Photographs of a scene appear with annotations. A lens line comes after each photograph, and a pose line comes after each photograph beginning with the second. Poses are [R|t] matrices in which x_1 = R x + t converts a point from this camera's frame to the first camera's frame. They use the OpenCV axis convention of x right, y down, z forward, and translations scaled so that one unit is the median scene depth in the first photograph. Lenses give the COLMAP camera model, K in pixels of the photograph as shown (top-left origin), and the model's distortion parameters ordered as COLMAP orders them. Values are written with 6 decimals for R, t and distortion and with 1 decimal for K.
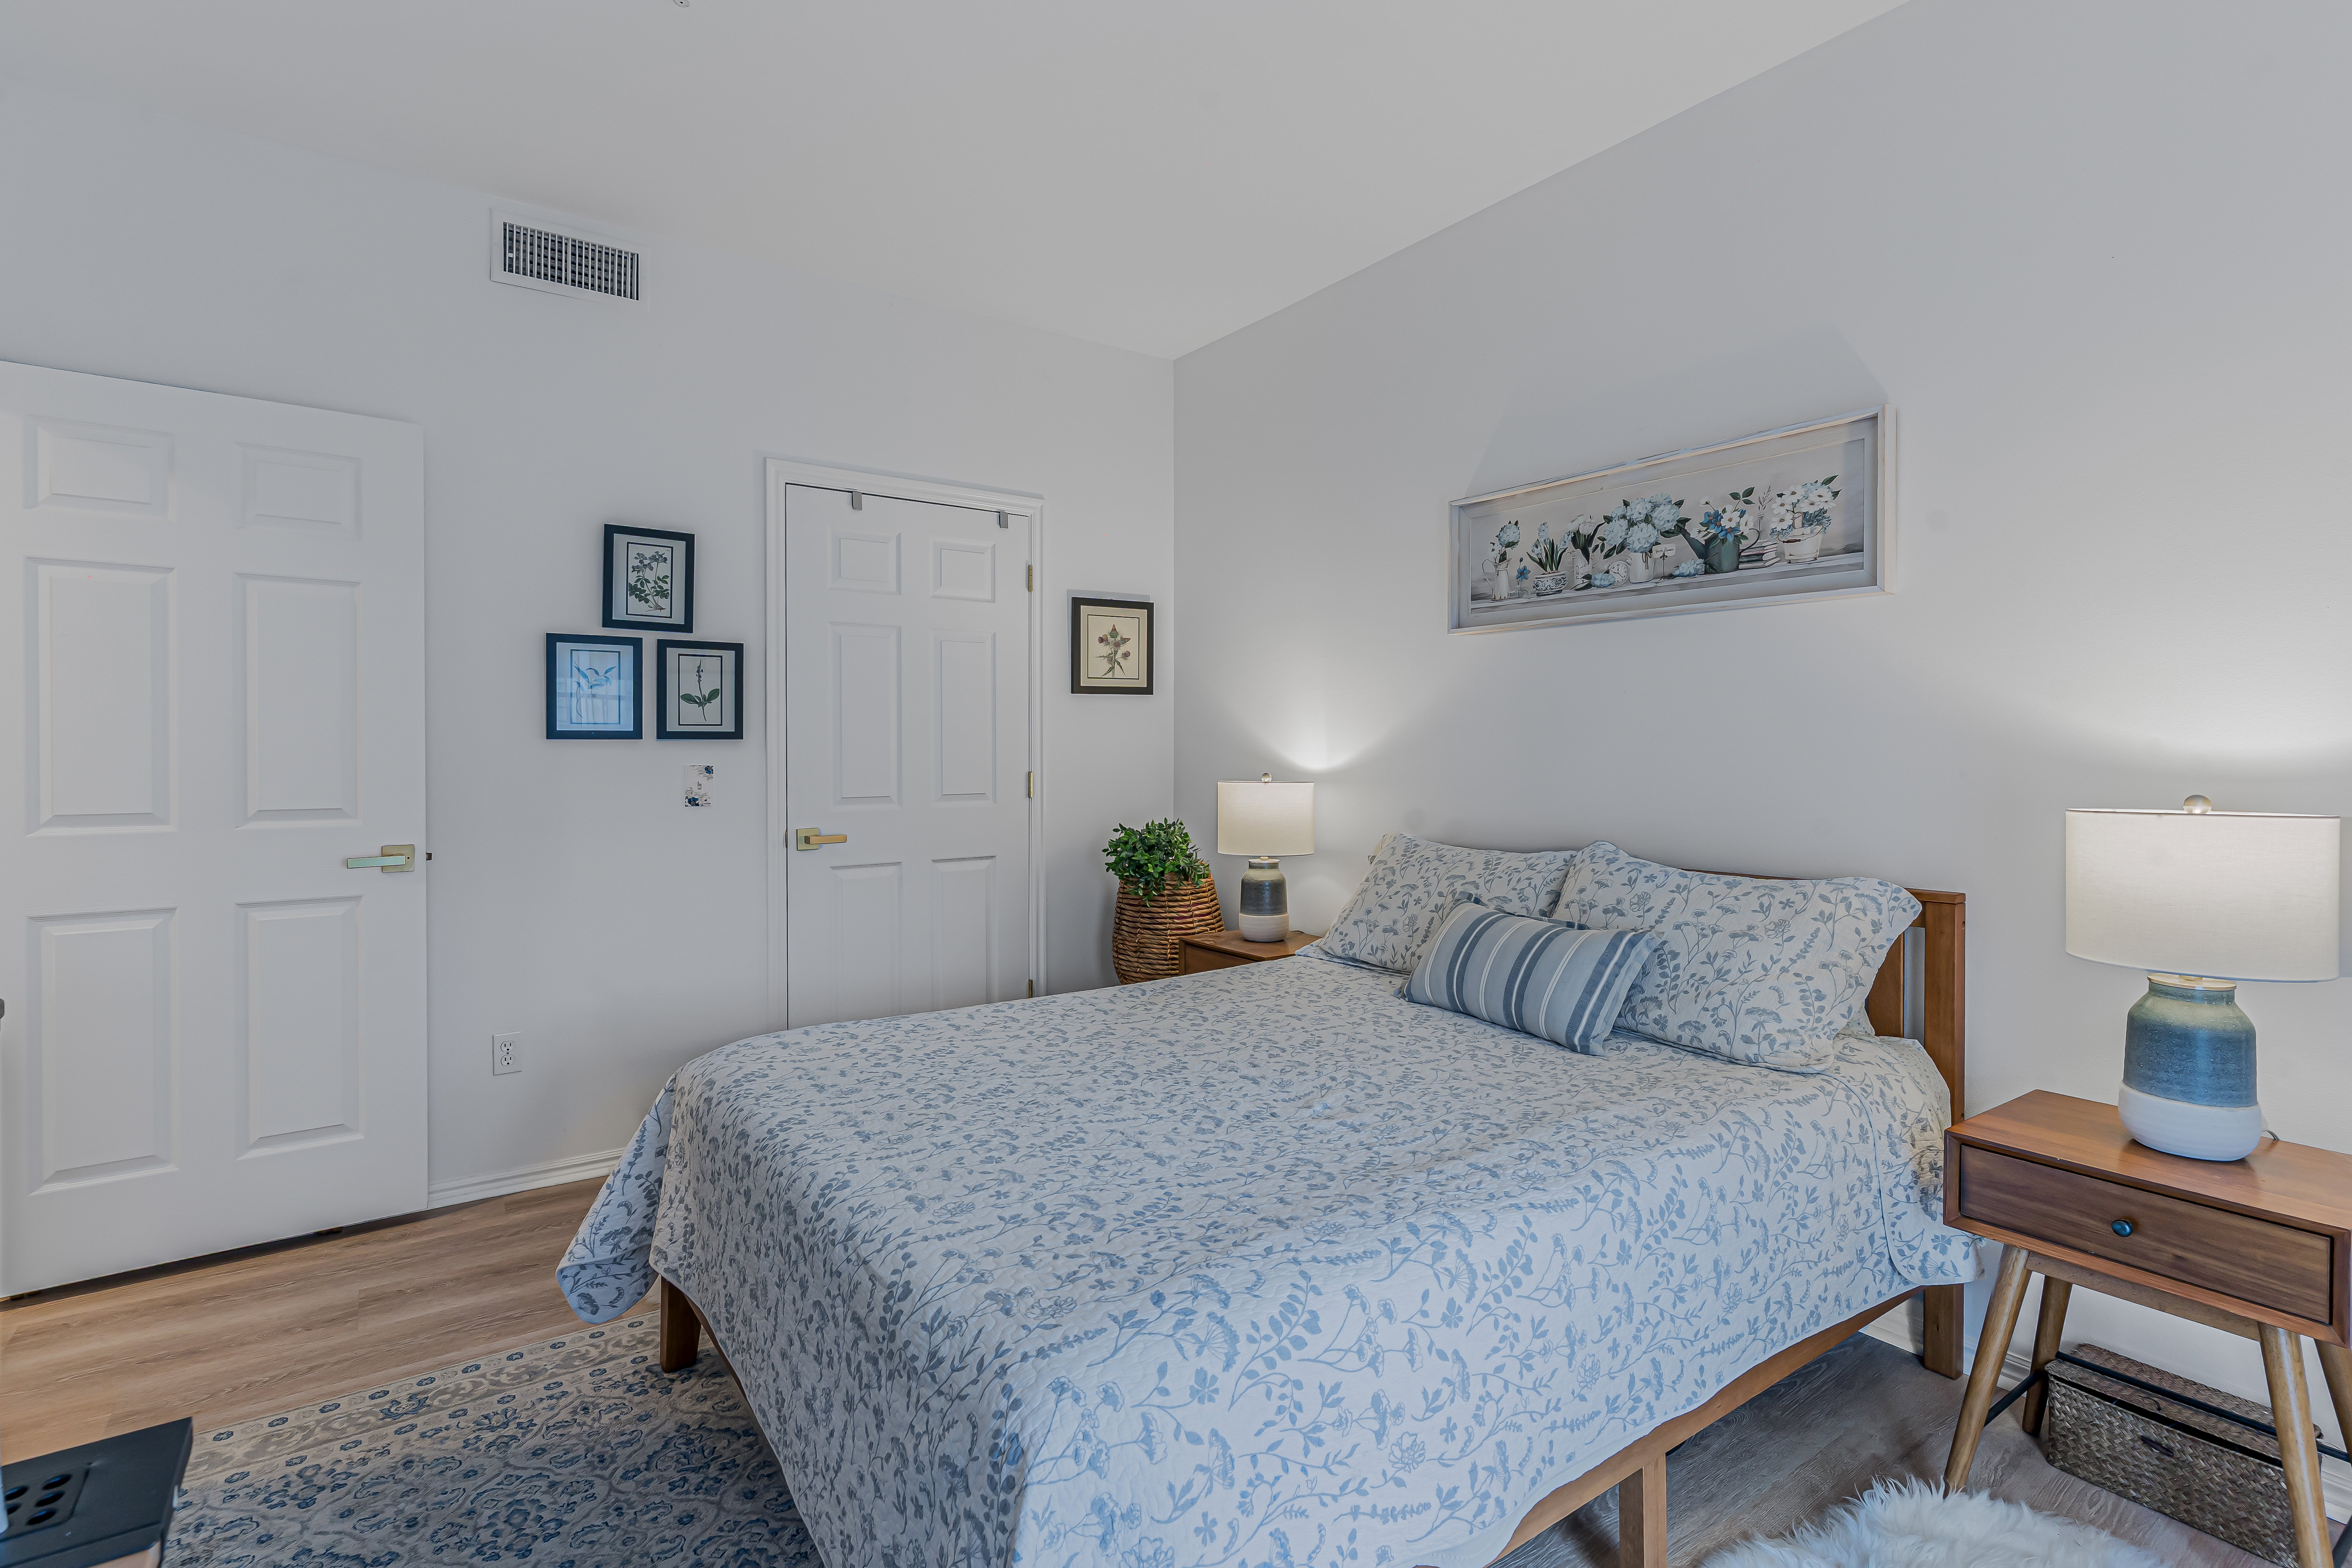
lens RADIAL K [[1145.8, 0, 1185.5], [0, 1145.8, 771.8], [0, 0, 1]] dist [0.000381, -0.000181]
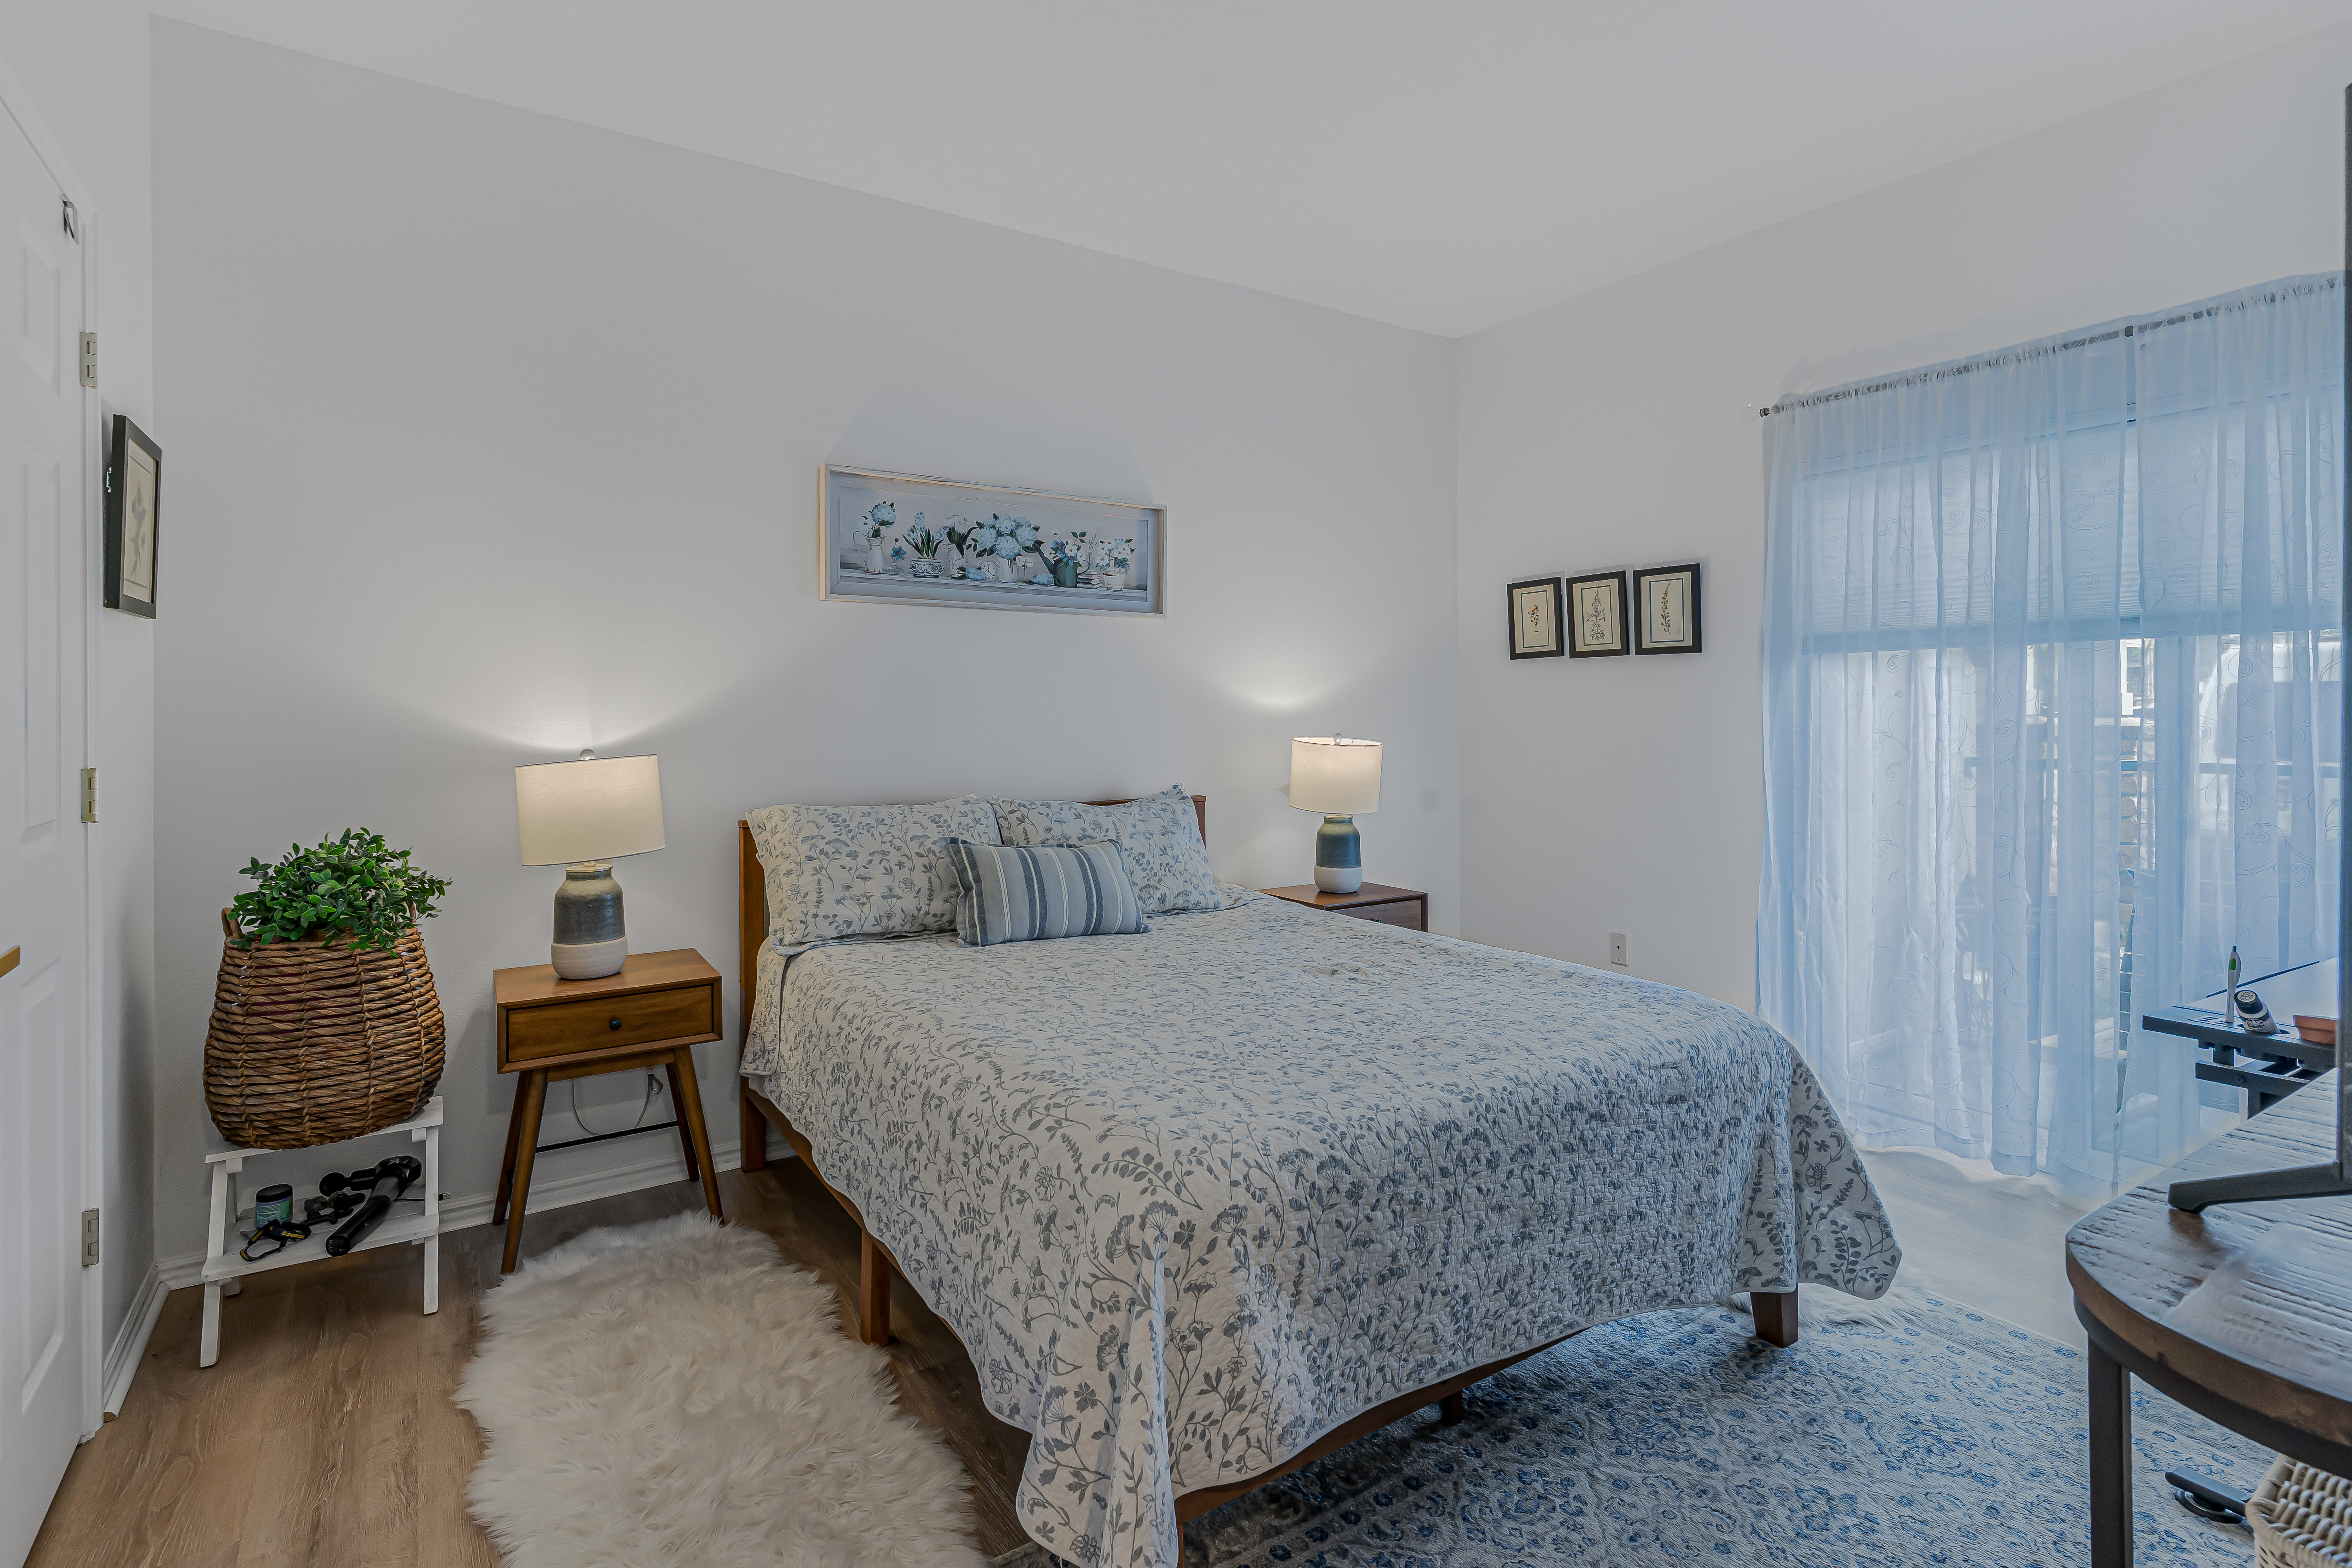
lens RADIAL K [[1140.4, 0, 1164.7], [0, 1140.4, 738.2], [0, 0, 1]] dist [-0.000747, 0.000132]
pose [[0.053799, -0.021427, 0.998322, -0.854581], [0.021609, 0.999561, 0.020289, -0.015139], [-0.998318, 0.020481, 0.054239, 0.761087]]
